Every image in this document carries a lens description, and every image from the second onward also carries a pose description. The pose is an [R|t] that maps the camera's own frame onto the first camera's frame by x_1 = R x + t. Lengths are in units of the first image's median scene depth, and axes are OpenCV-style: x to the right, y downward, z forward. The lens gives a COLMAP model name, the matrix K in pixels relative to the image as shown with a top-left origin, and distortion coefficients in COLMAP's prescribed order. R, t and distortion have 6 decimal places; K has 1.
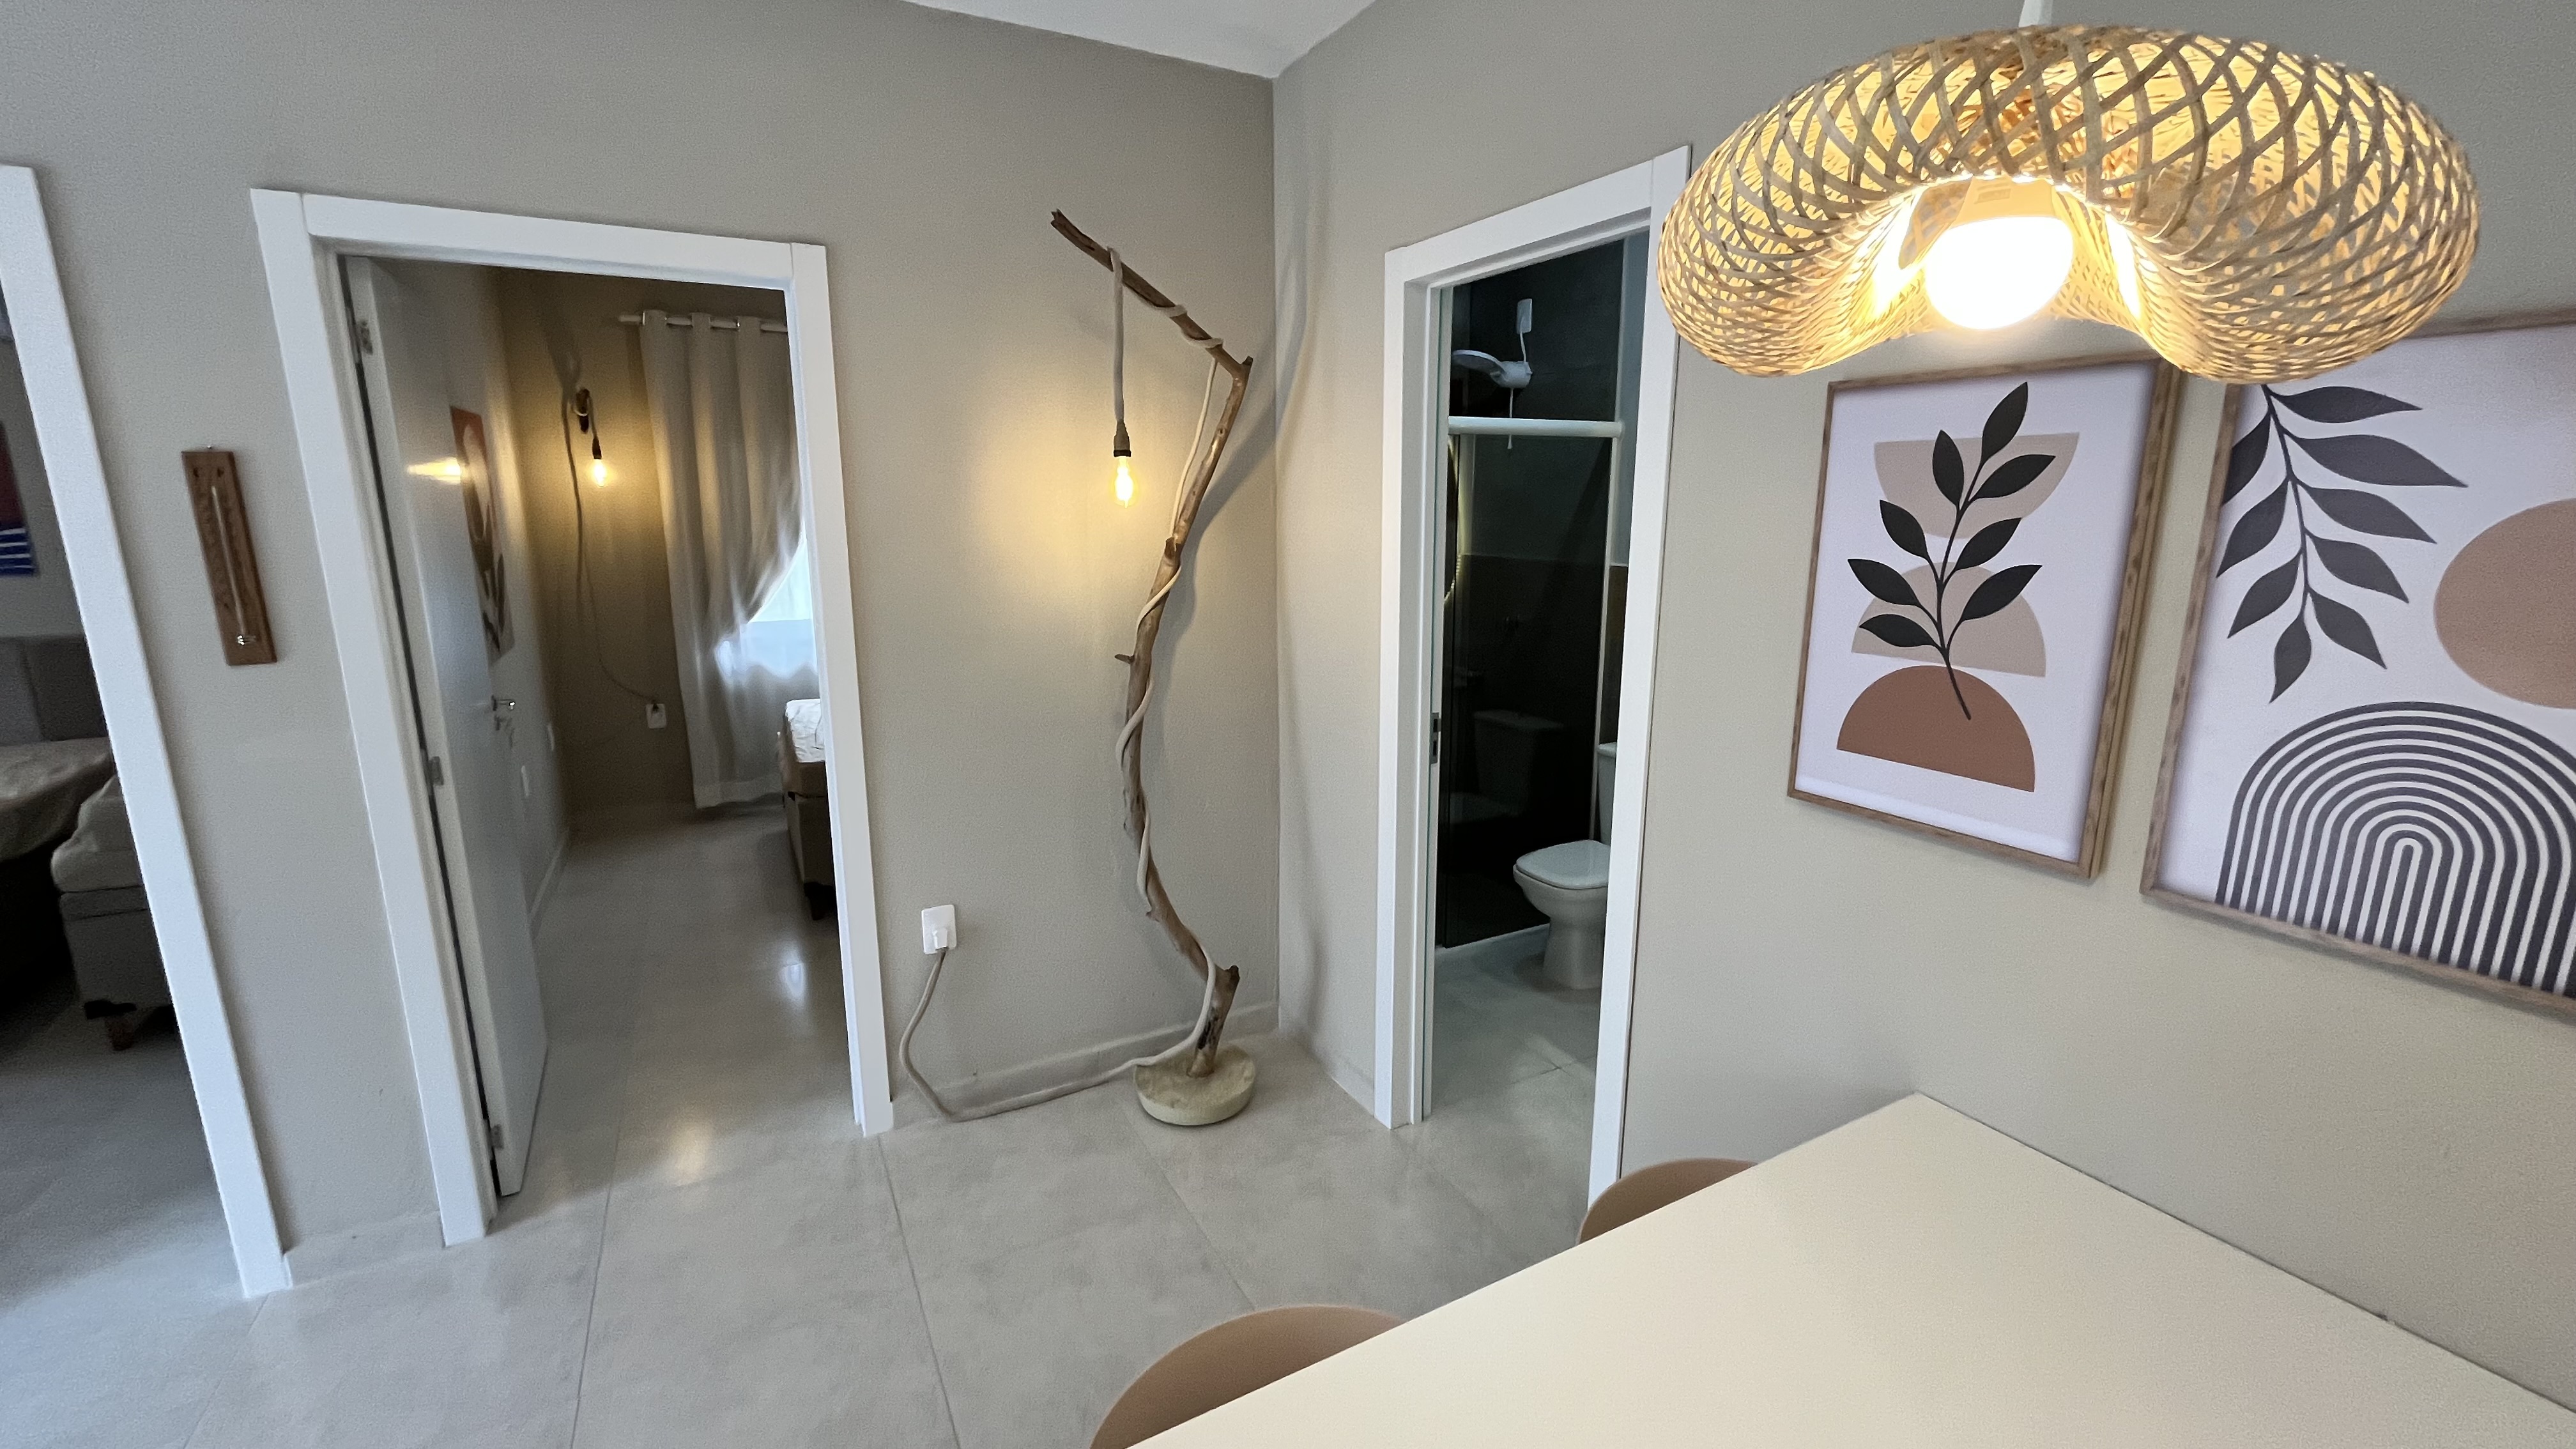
lens RADIAL K [[1039.8, 0, 1282.1], [0, 1039.8, 712.9], [0, 0, 1]] dist [-0.001477, -0.000630]
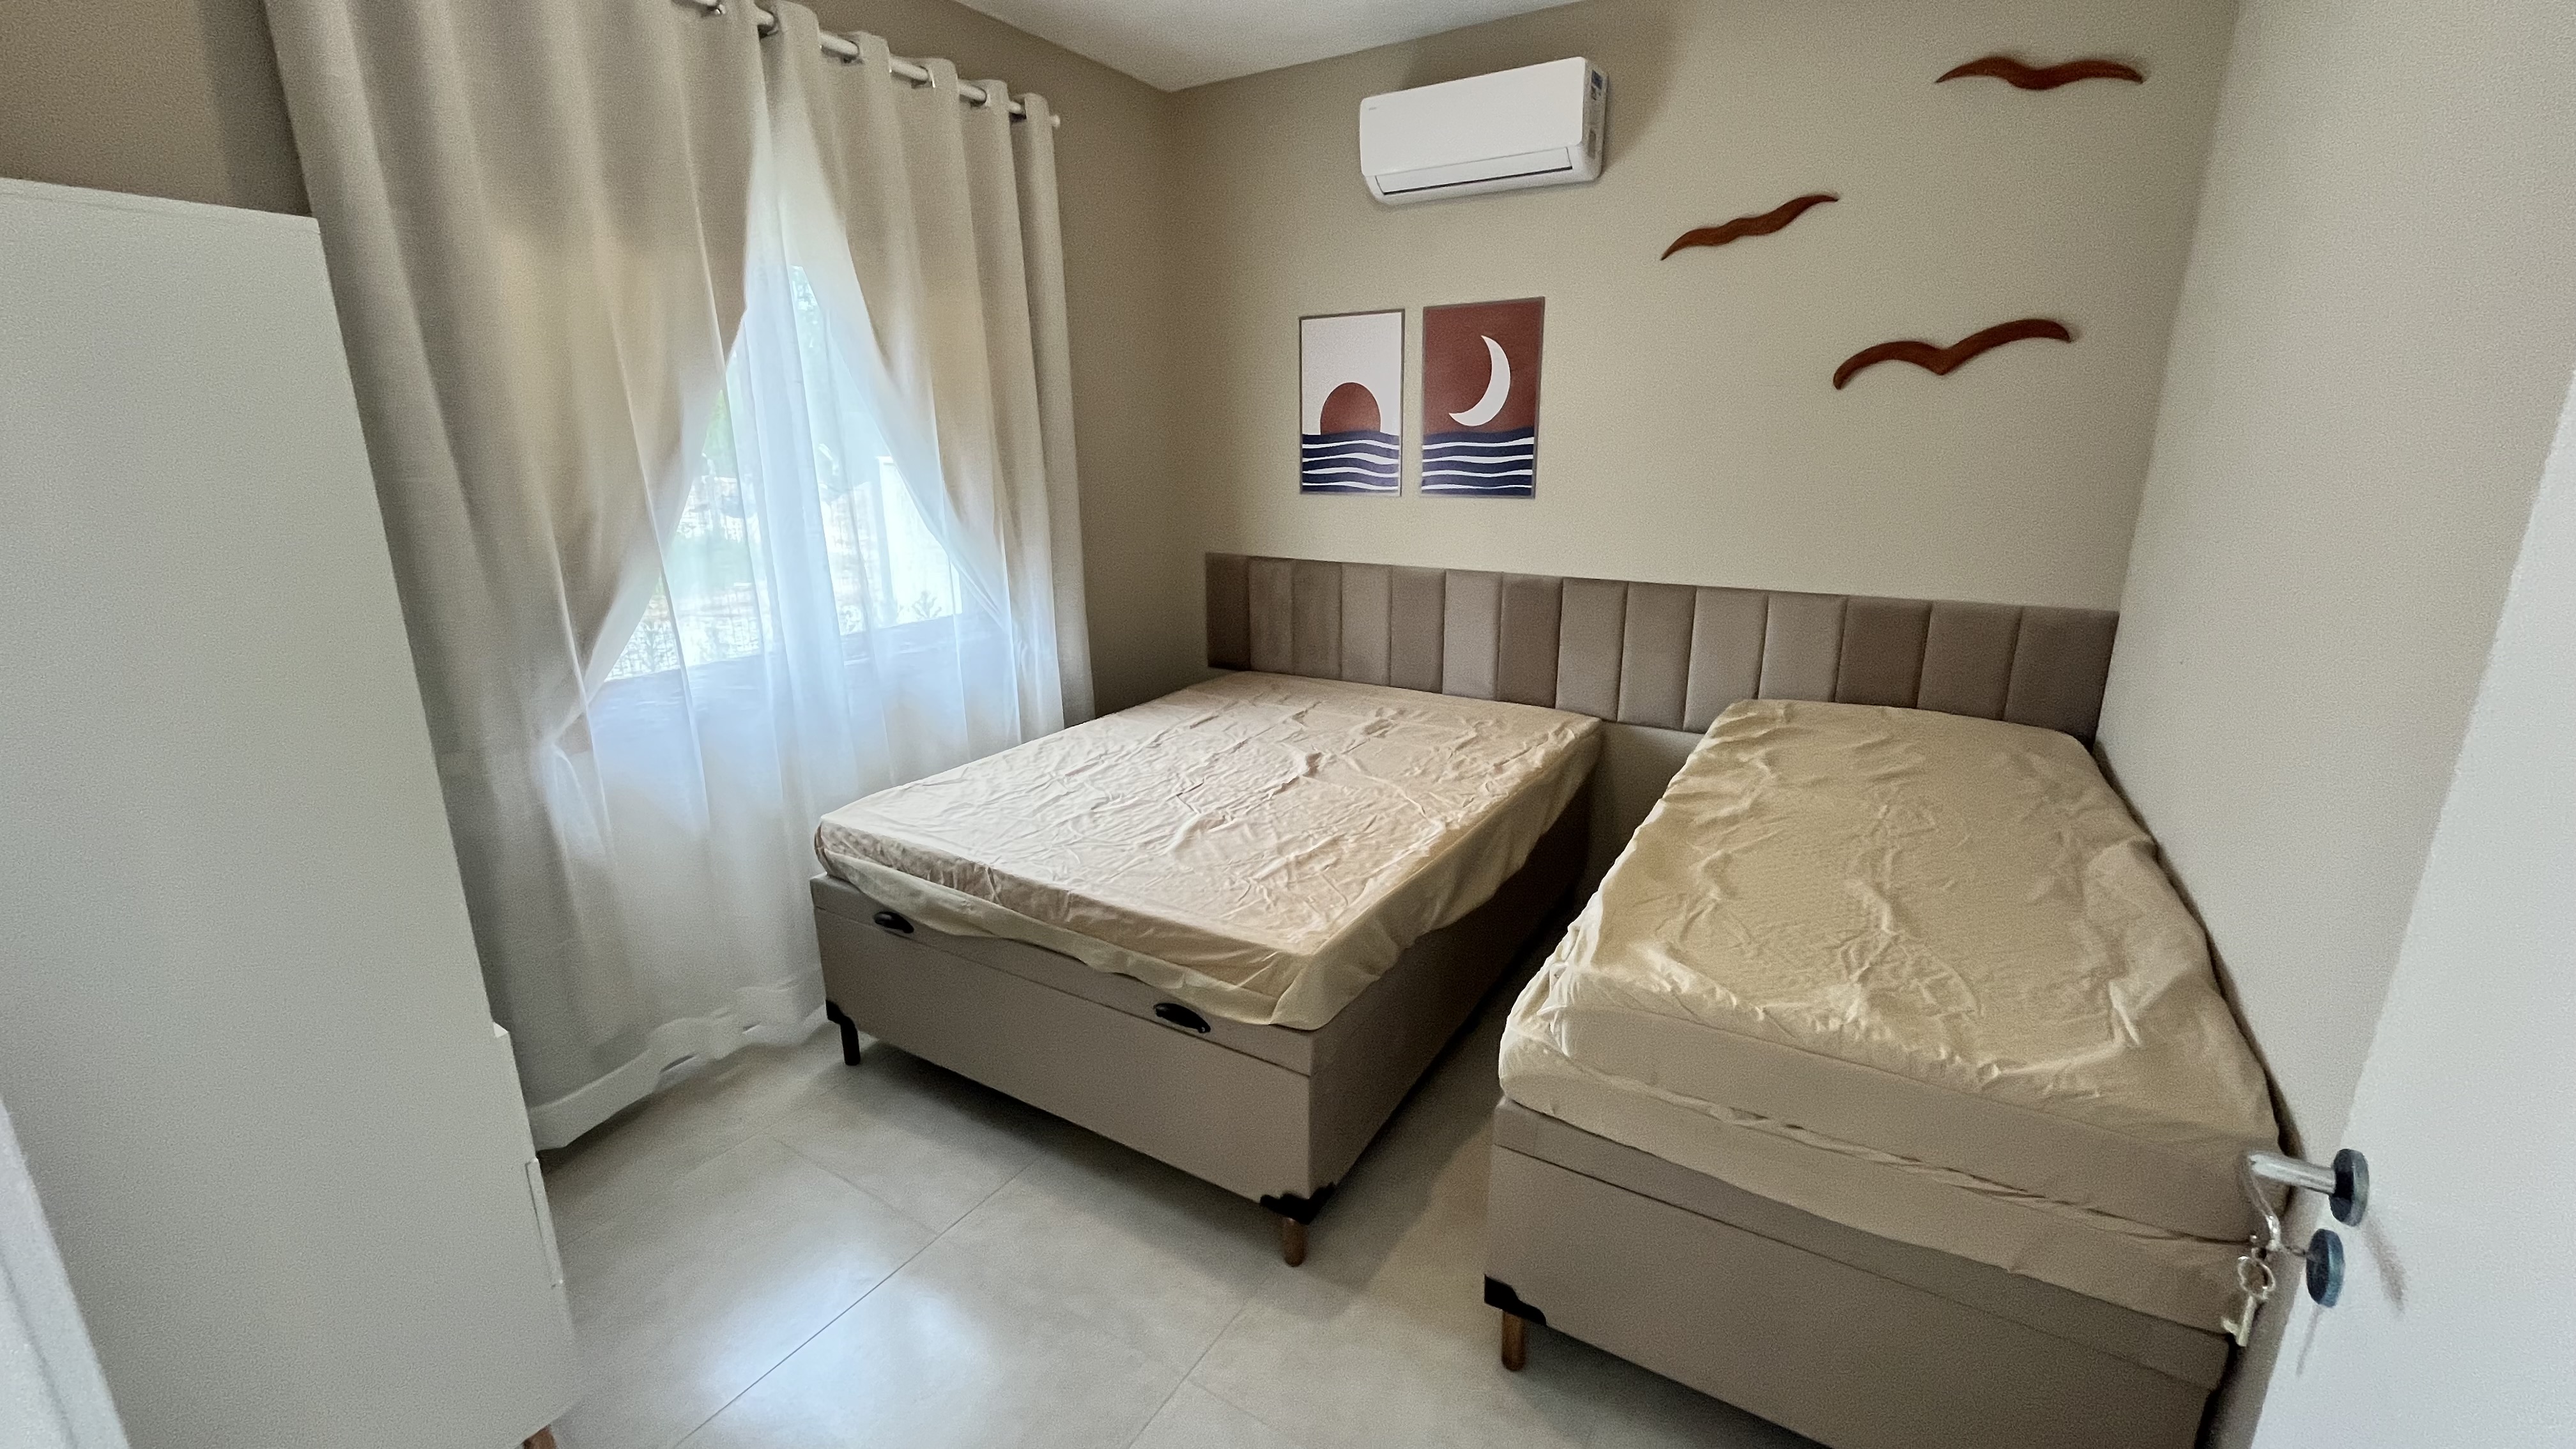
lens RADIAL K [[1043.7, 0, 1277.9], [0, 1043.7, 711.4], [0, 0, 1]] dist [-0.002576, -0.000747]
pose [[0.491218, 0.218528, -0.843178, -1.026693], [-0.172182, 0.973277, 0.151937, -0.107307], [0.853849, 0.070546, 0.515718, 0.756977]]
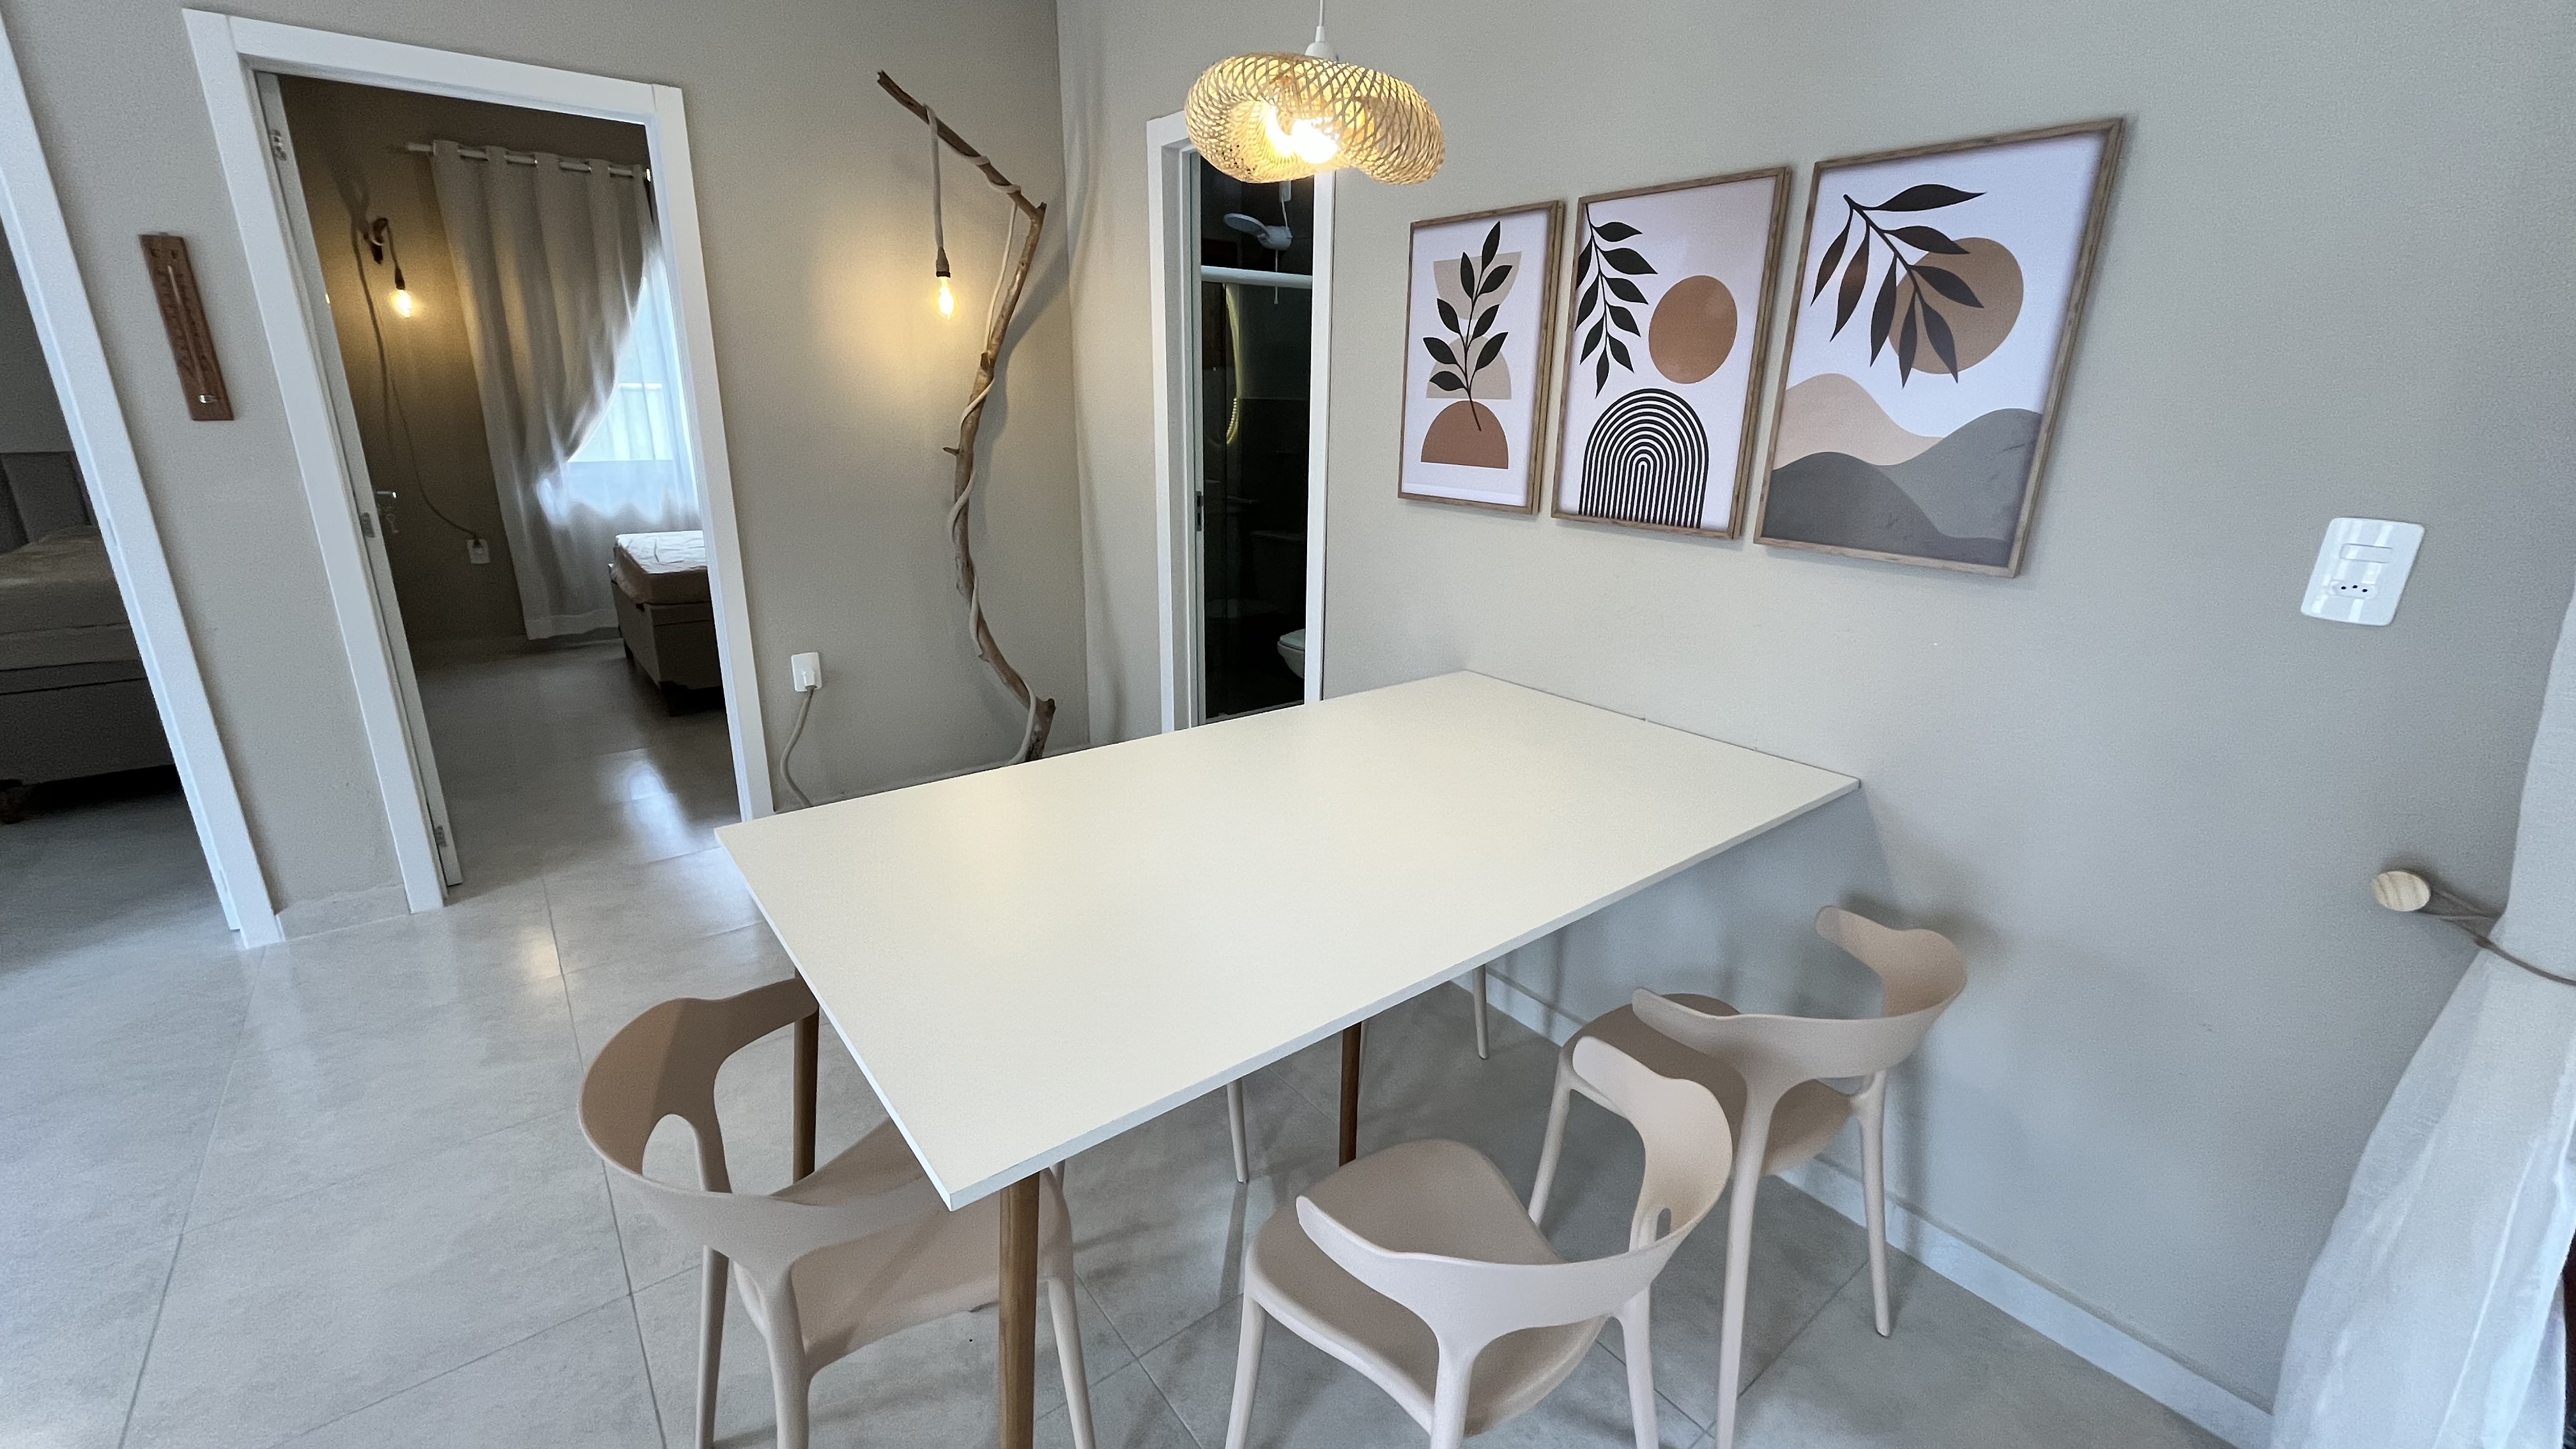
lens RADIAL K [[1039.8, 0, 1282.1], [0, 1039.8, 712.9], [0, 0, 1]] dist [-0.001477, -0.000630]
pose [[0.985976, -0.032786, 0.163633, 0.029544], [0.016605, 0.994920, 0.099294, 0.164174], [-0.166057, -0.095184, 0.981512, -0.368397]]
